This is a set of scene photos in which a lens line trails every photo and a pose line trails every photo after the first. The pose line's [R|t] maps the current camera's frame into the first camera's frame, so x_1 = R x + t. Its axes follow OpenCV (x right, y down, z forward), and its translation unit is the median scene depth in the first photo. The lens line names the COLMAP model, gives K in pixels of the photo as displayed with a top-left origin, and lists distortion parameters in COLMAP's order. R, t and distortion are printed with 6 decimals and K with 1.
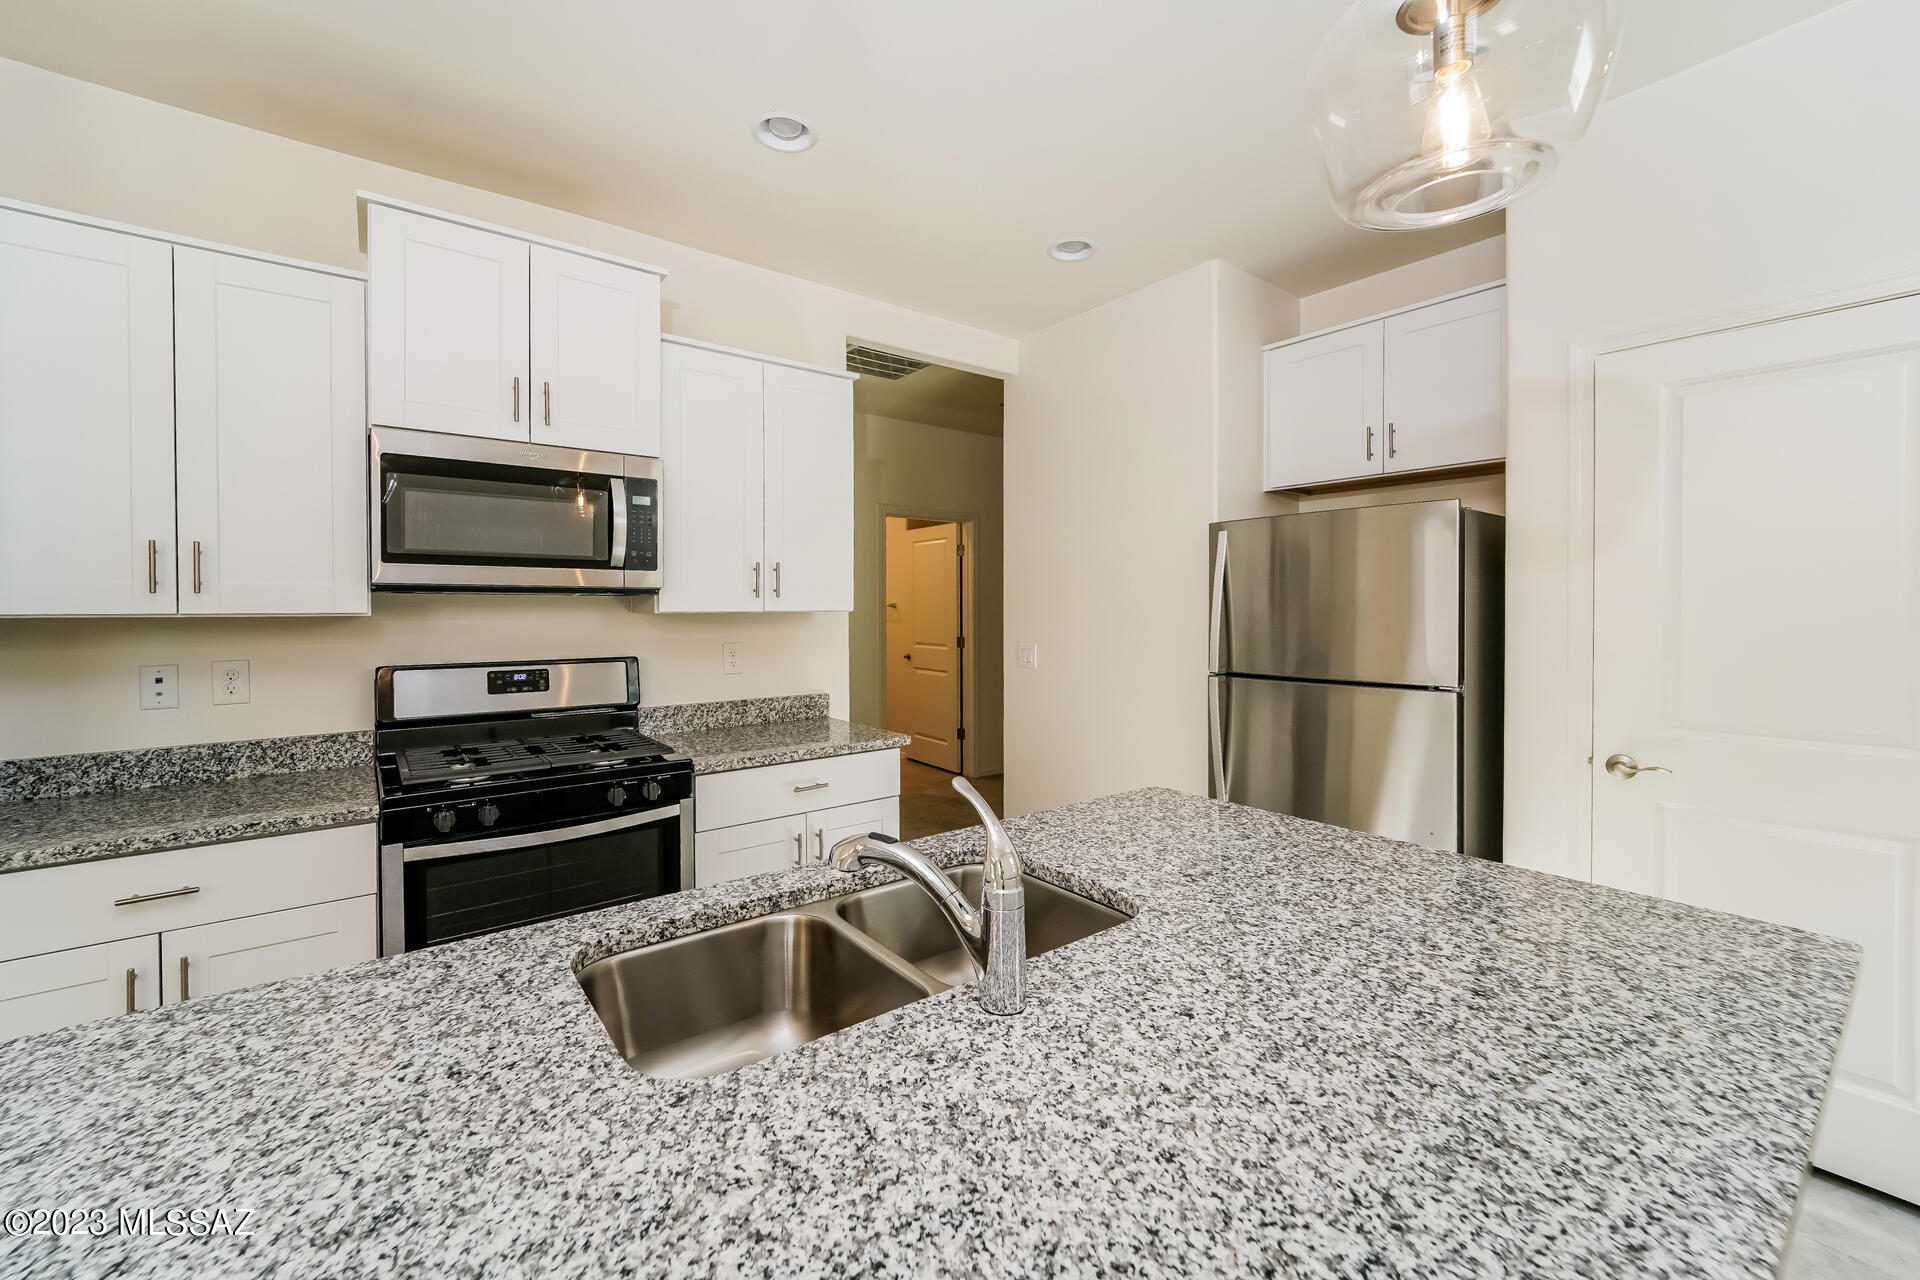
lens RADIAL K [[779.1, 0, 952.0], [0, 779.1, 613.0], [0, 0, 1]] dist [-0.014173, 0.001713]
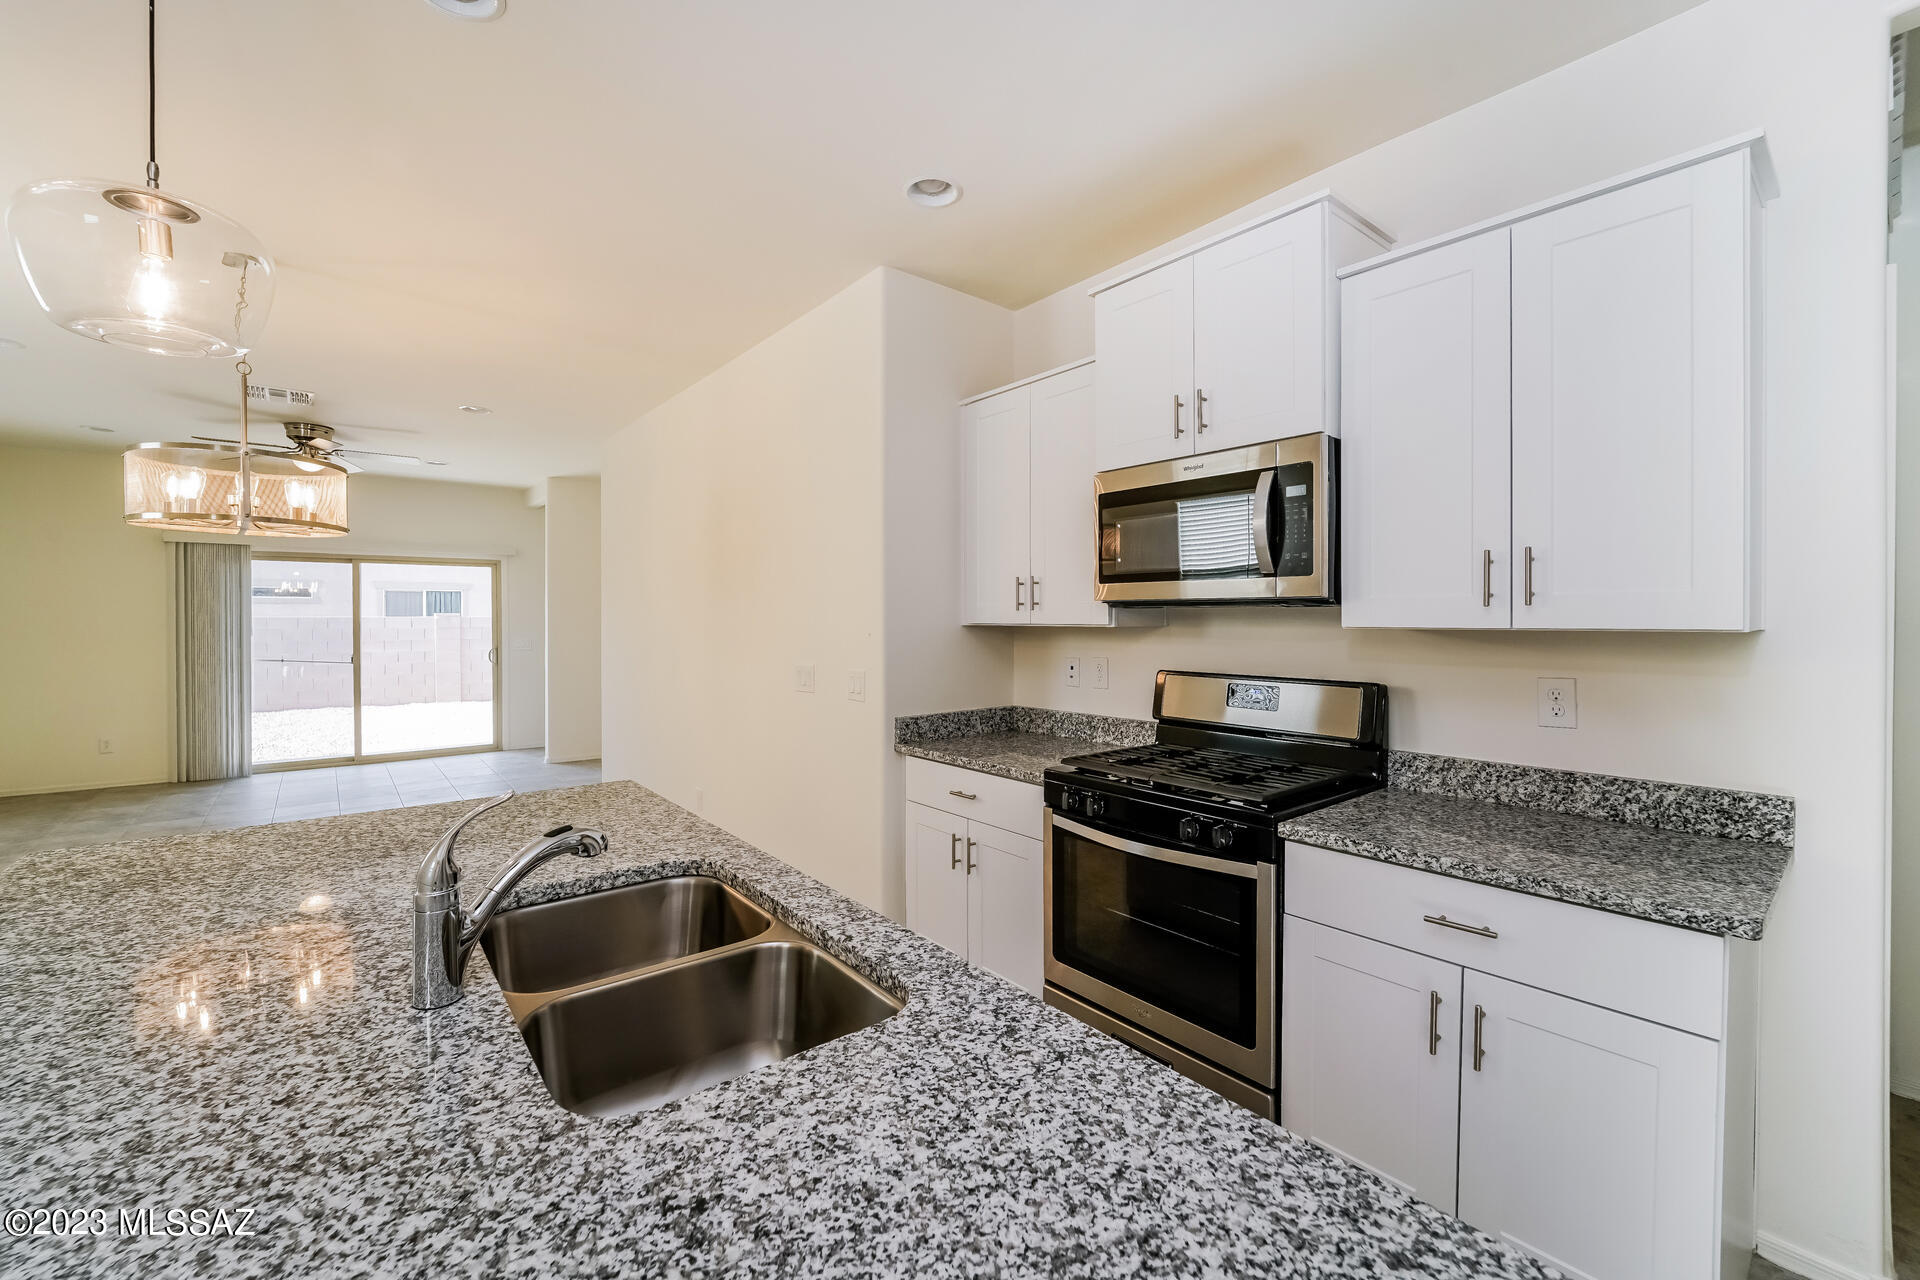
lens RADIAL K [[779.1, 0, 944.2], [0, 779.1, 627.1], [0, 0, 1]] dist [-0.014173, 0.001713]
pose [[0.013407, 0.017439, -0.999758, 0.701587], [-0.005542, 0.999834, 0.017366, -0.023128], [0.999895, 0.005308, 0.013501, 1.035588]]
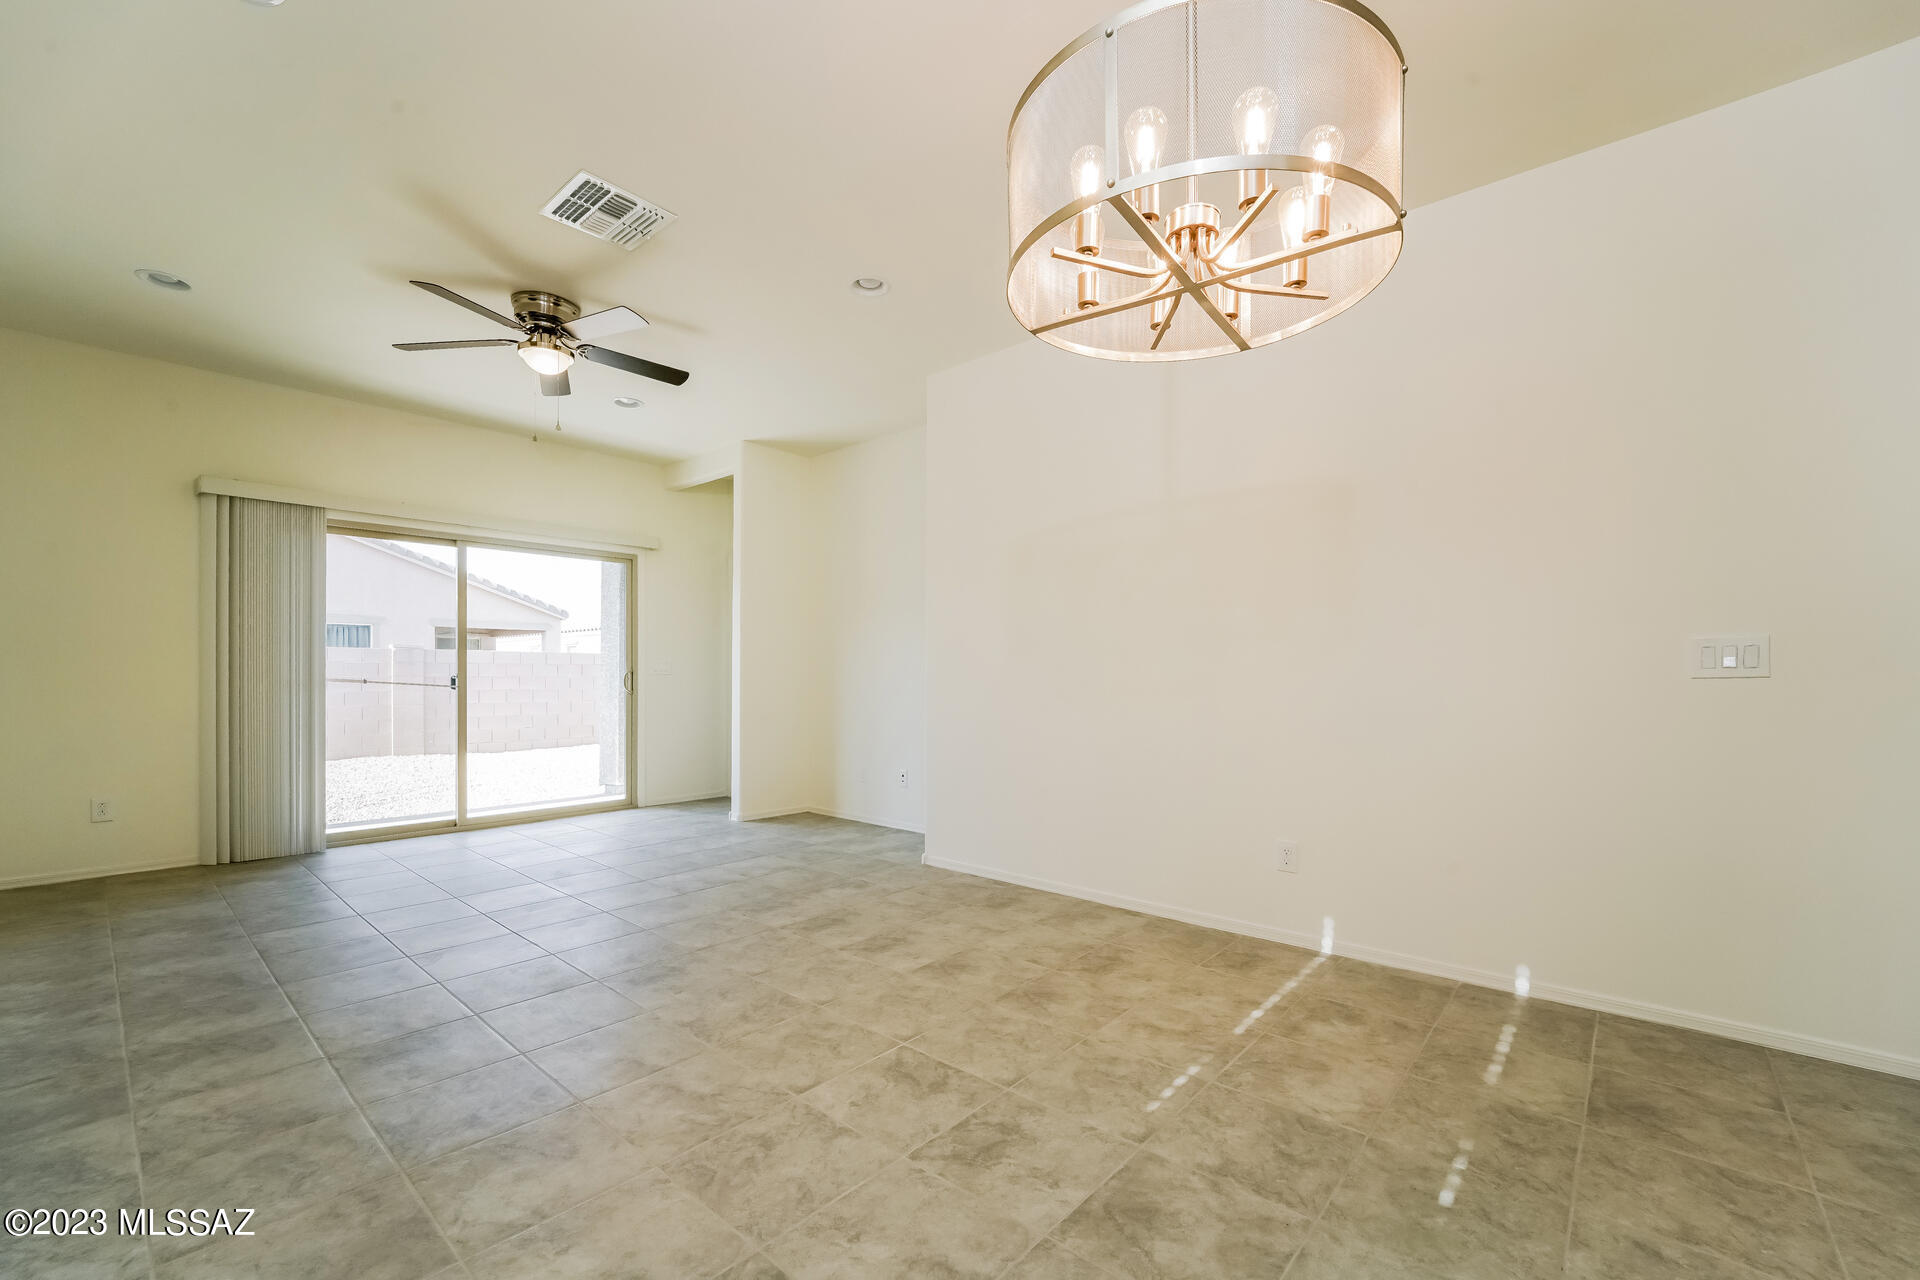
lens RADIAL K [[779.1, 0, 949.9], [0, 779.1, 677.1], [0, 0, 1]] dist [-0.014173, 0.001713]
pose [[0.180049, 0.007778, -0.983627, -0.441771], [-0.010058, 0.999931, 0.006066, 0.218794], [0.983606, 0.008802, 0.180115, -1.100346]]
